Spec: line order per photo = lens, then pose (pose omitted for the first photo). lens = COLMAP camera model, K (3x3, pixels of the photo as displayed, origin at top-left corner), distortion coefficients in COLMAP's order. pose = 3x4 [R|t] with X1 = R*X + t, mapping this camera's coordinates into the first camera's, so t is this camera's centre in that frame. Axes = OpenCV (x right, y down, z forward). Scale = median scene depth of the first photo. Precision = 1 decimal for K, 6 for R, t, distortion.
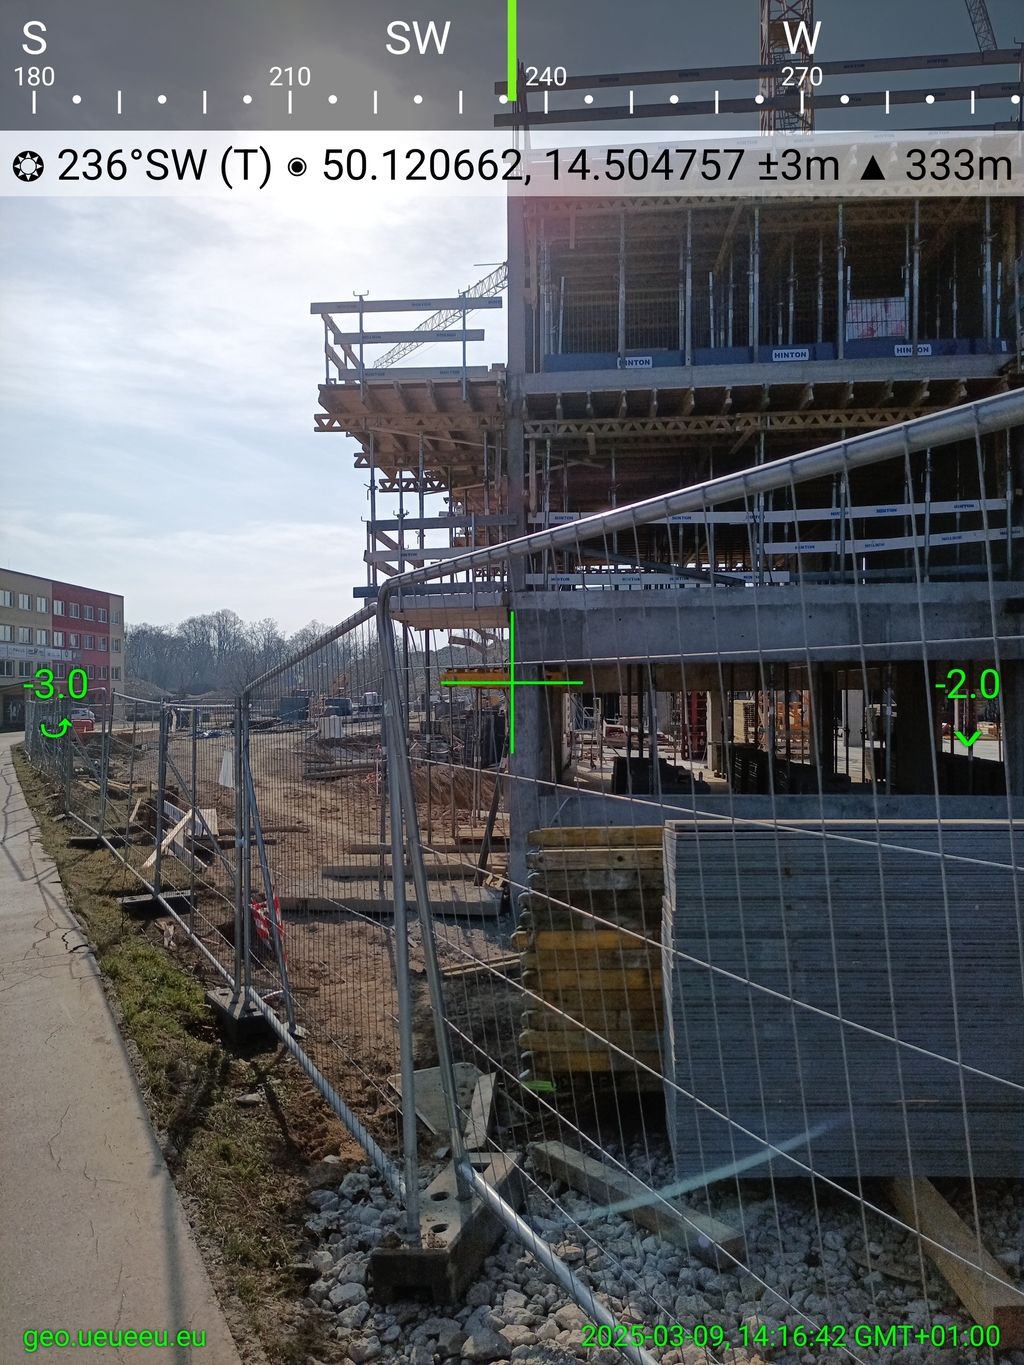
lens RADIAL K [[904.6, 0, 512.0], [0, 904.6, 682.5], [0, 0, 1]] dist [-0.001756, -0.002727]
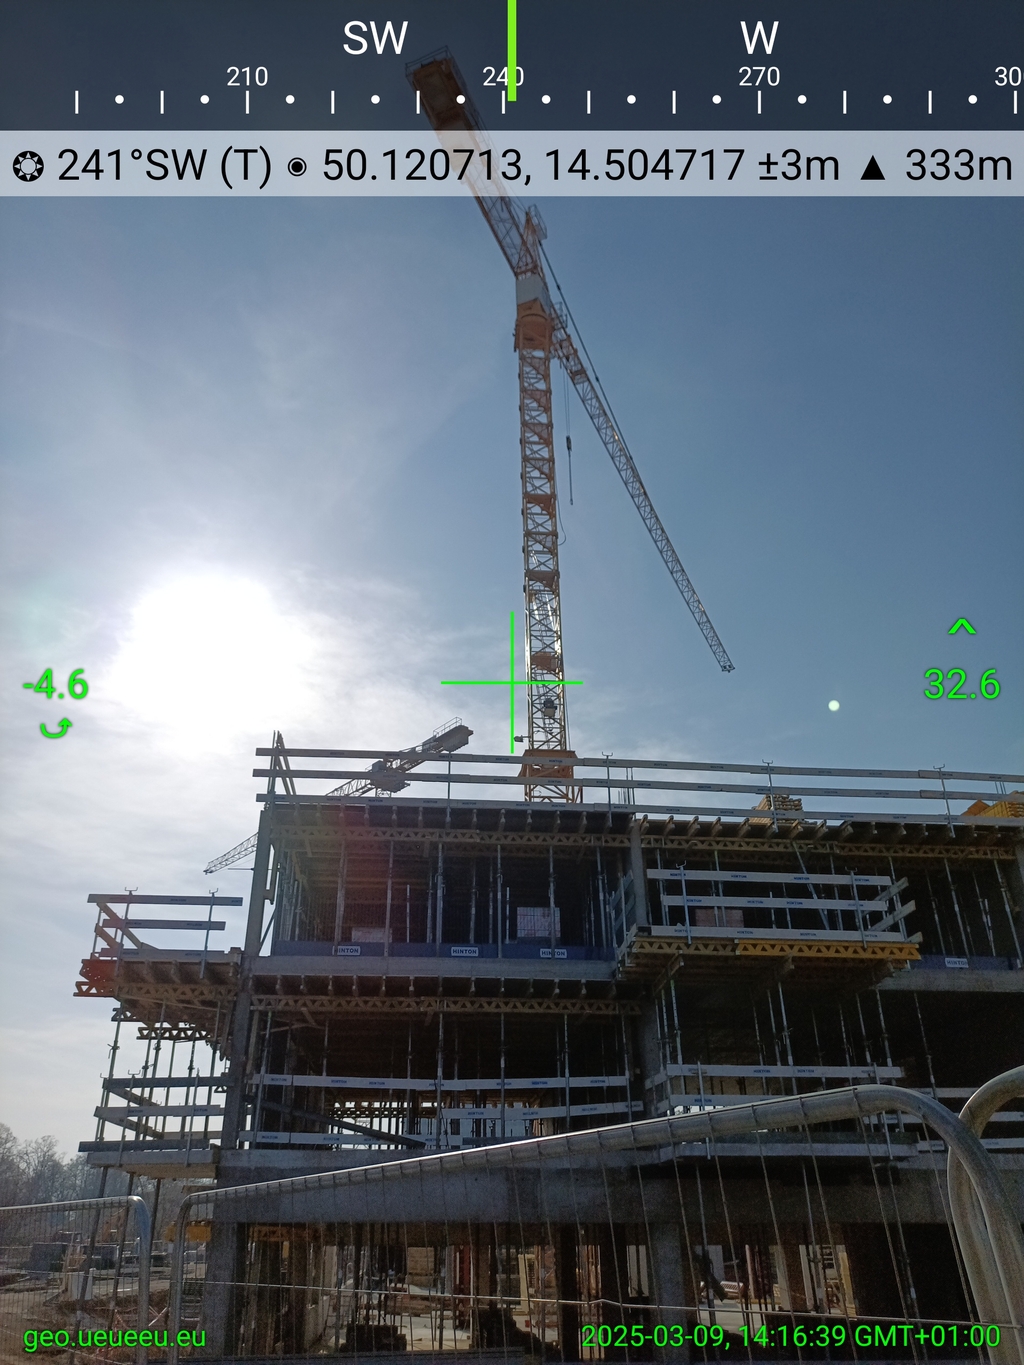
lens RADIAL K [[1001.0, 0, 512.0], [0, 1001.0, 682.5], [0, 0, 1]] dist [0.033307, -0.029877]
pose [[0.992842, 0.064349, 0.100616, 0.199656], [-0.009845, 0.883669, -0.468010, -0.030662], [-0.119028, 0.463669, 0.877977, -0.430106]]
